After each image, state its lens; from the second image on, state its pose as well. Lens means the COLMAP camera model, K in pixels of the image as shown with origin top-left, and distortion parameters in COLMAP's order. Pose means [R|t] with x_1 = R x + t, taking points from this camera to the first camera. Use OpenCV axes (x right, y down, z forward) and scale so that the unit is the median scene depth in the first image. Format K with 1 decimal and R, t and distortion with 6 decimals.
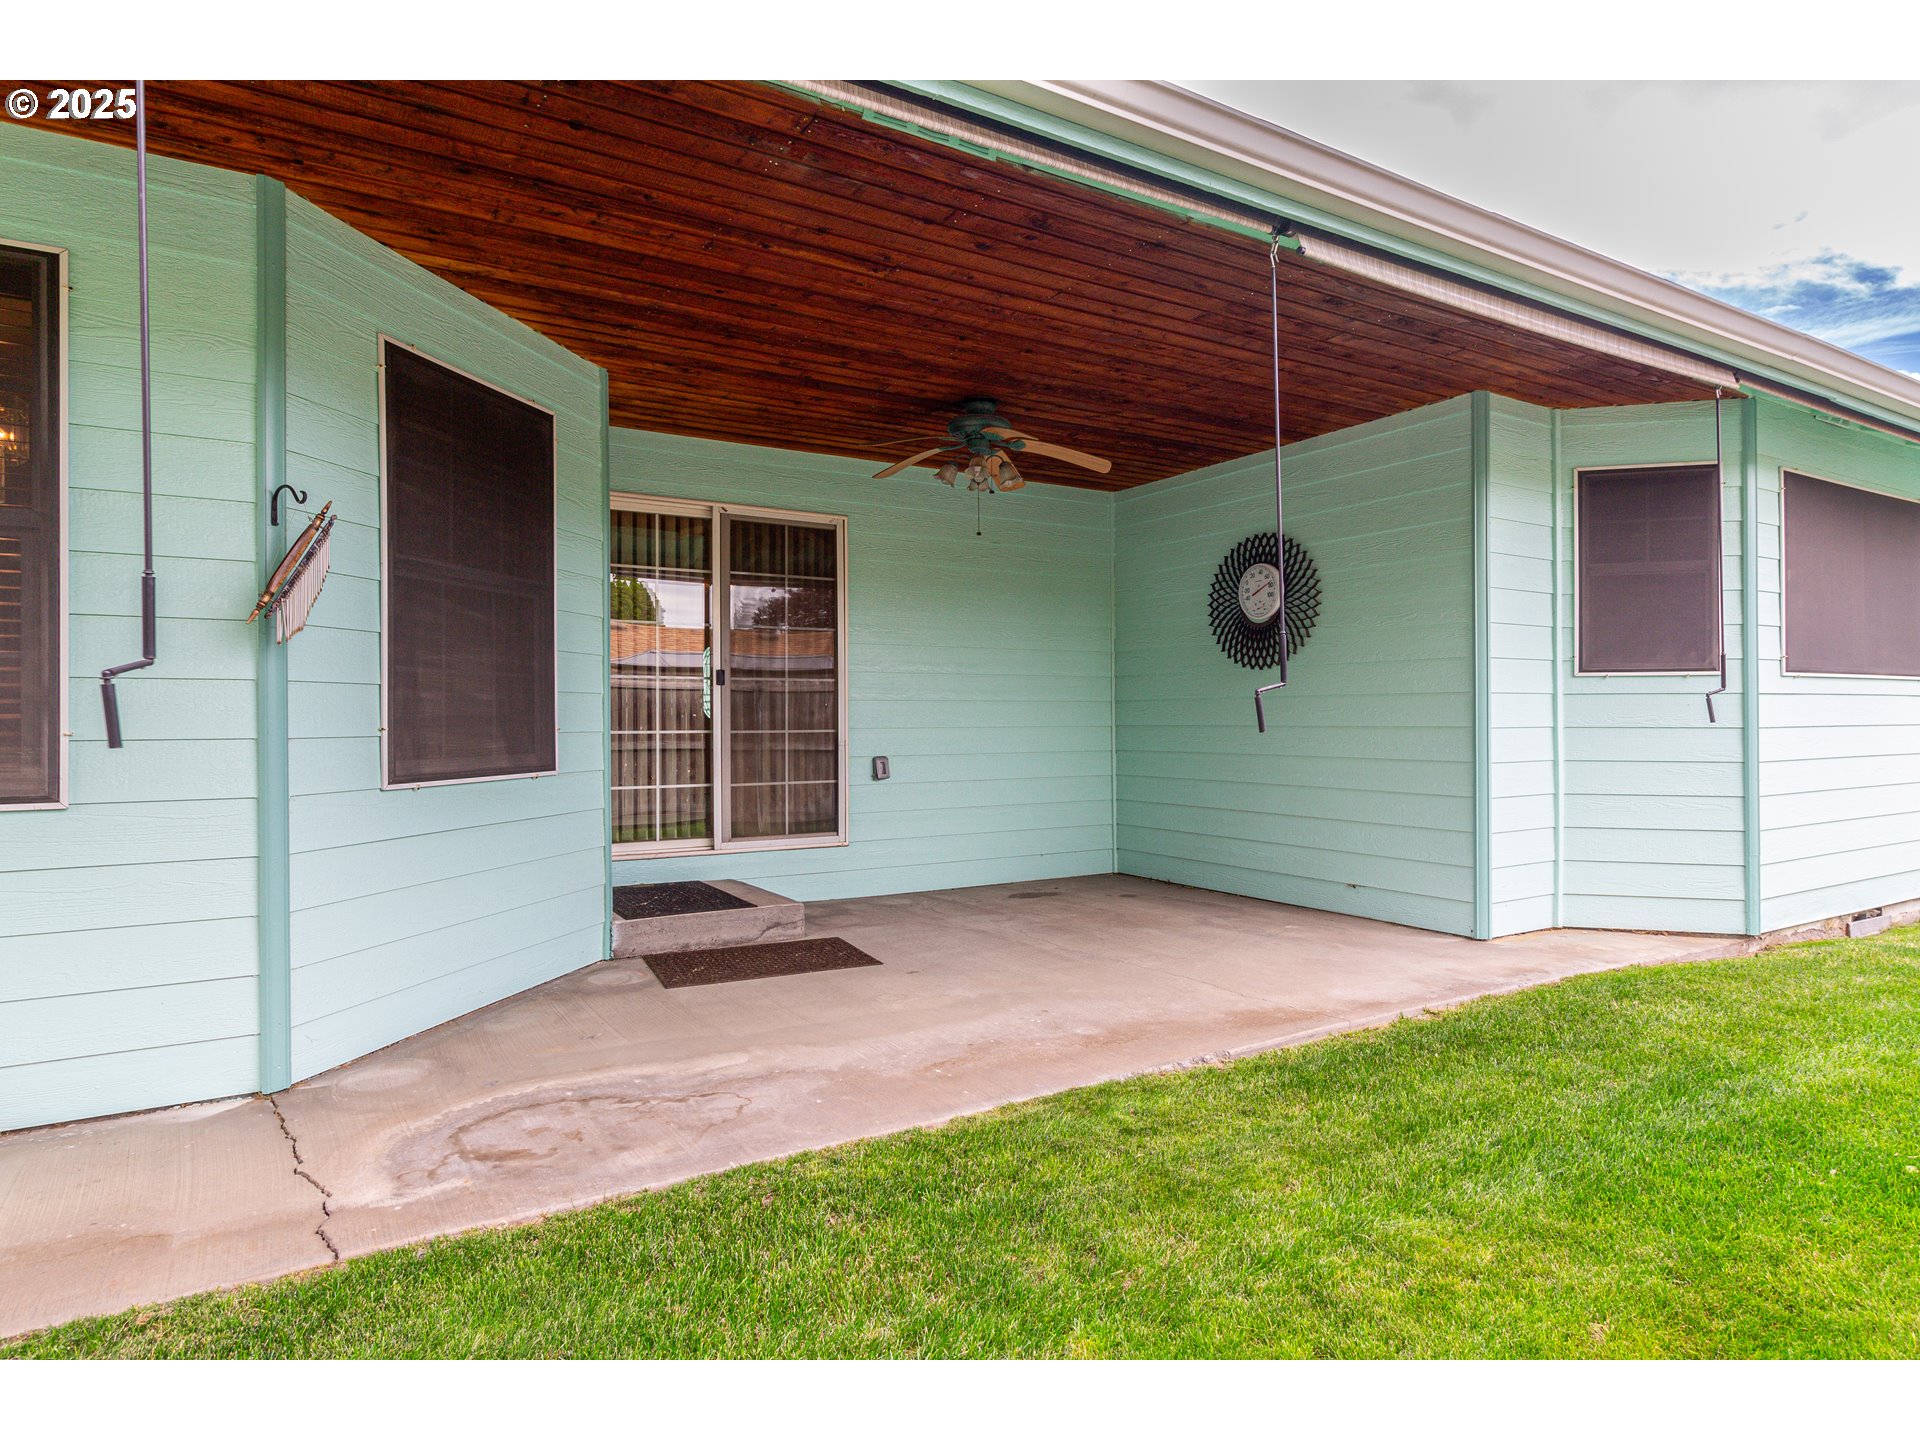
lens RADIAL K [[1021.0, 0, 955.2], [0, 1021.0, 696.5], [0, 0, 1]] dist [0.000284, 0.000992]
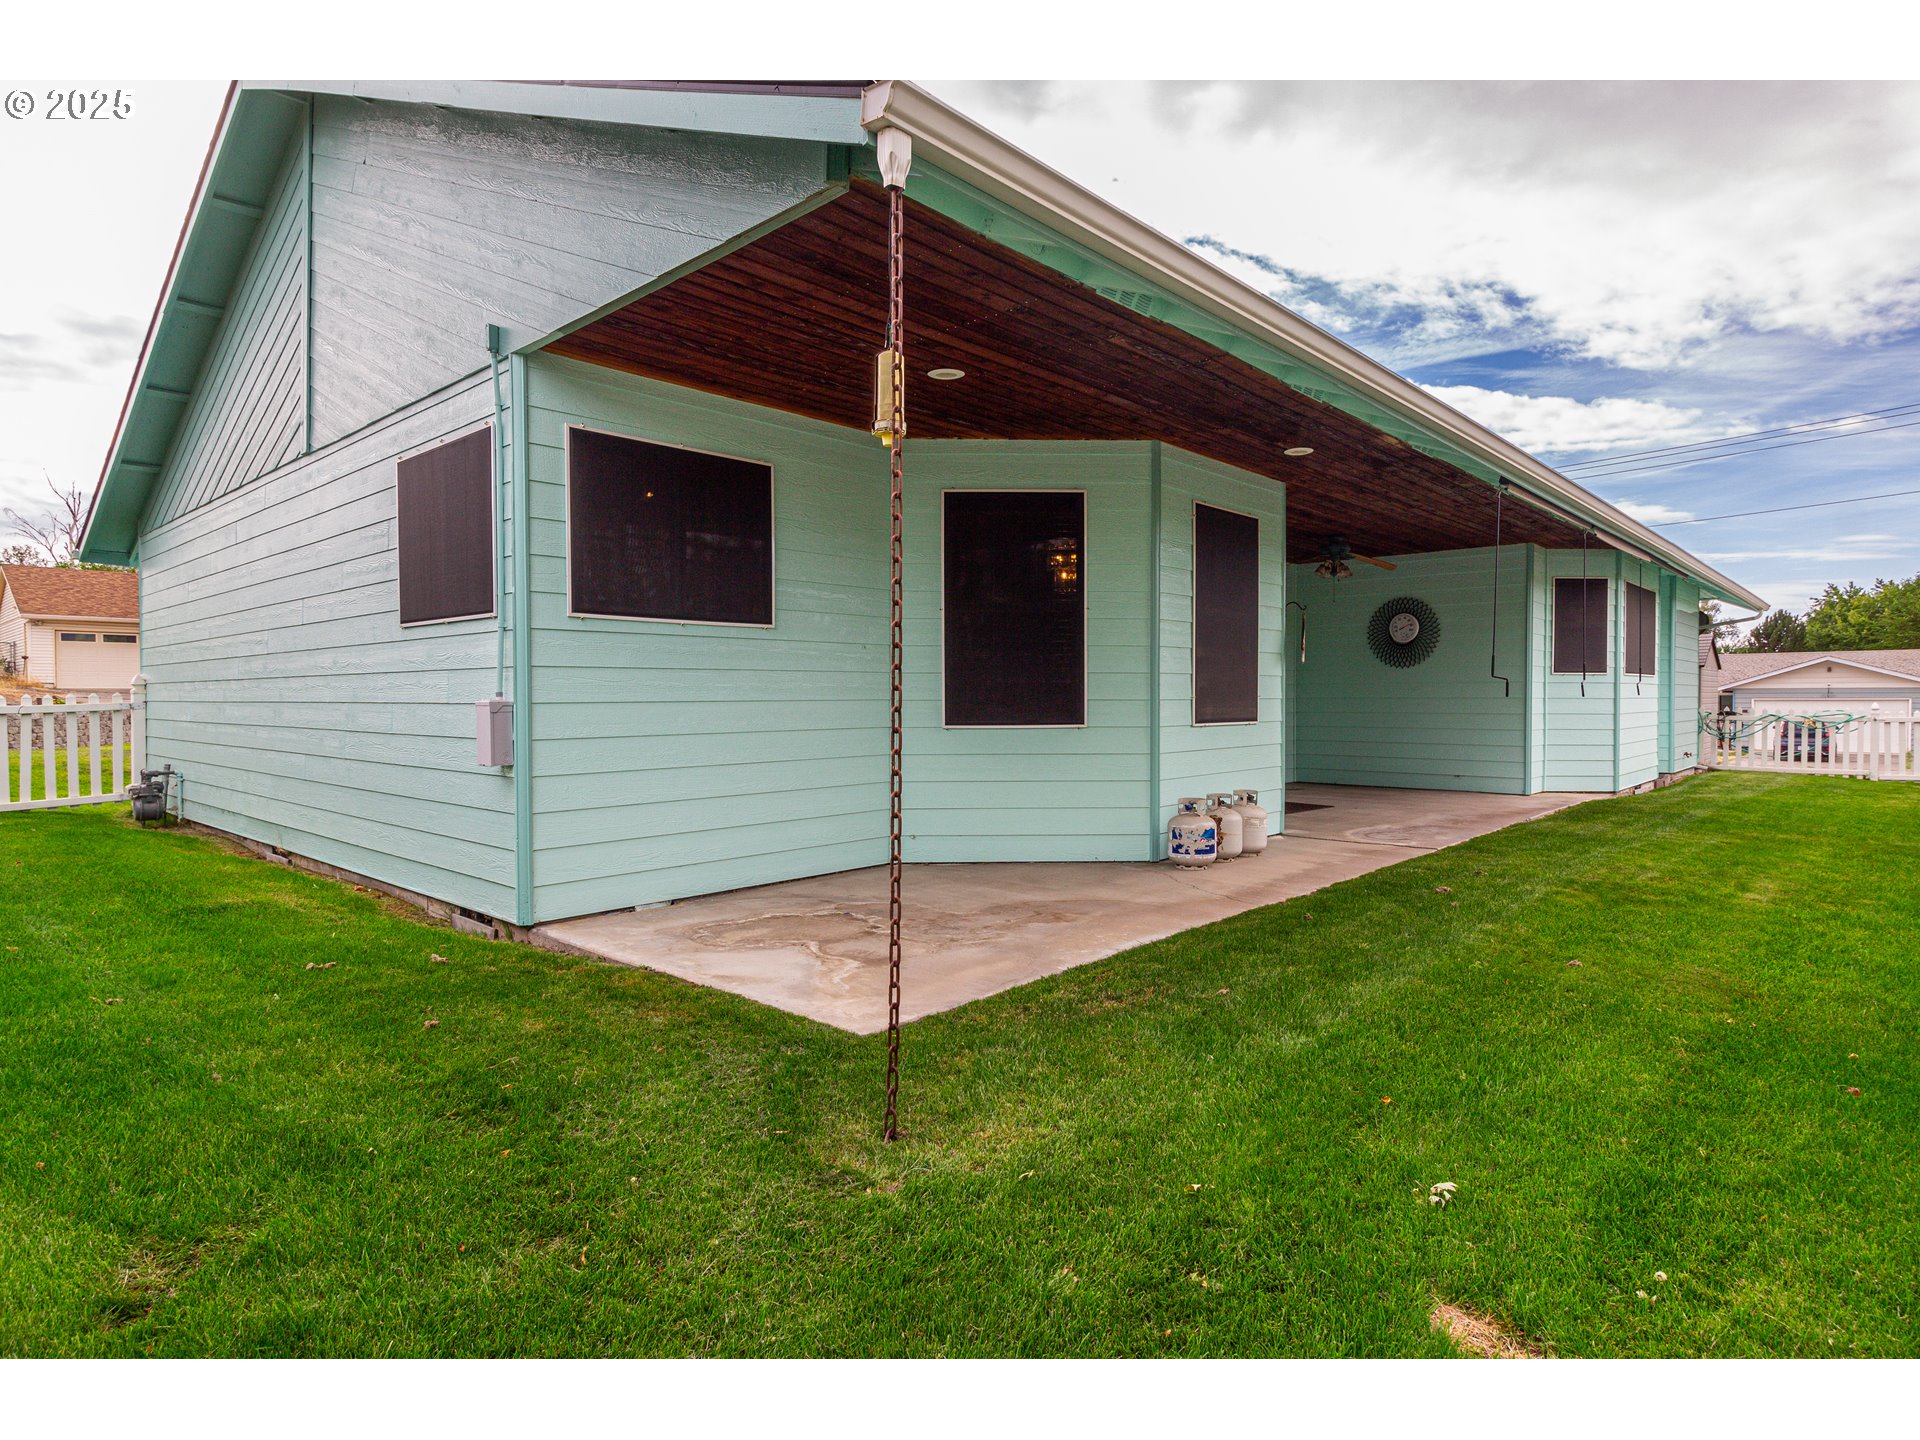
lens RADIAL K [[1021.0, 0, 955.2], [0, 1021.0, 696.5], [0, 0, 1]] dist [0.000284, 0.000992]
pose [[0.958579, 0.005107, 0.284782, -1.207860], [-0.011961, 0.999679, 0.022335, -0.006041], [-0.284576, -0.024816, 0.958332, -0.699737]]
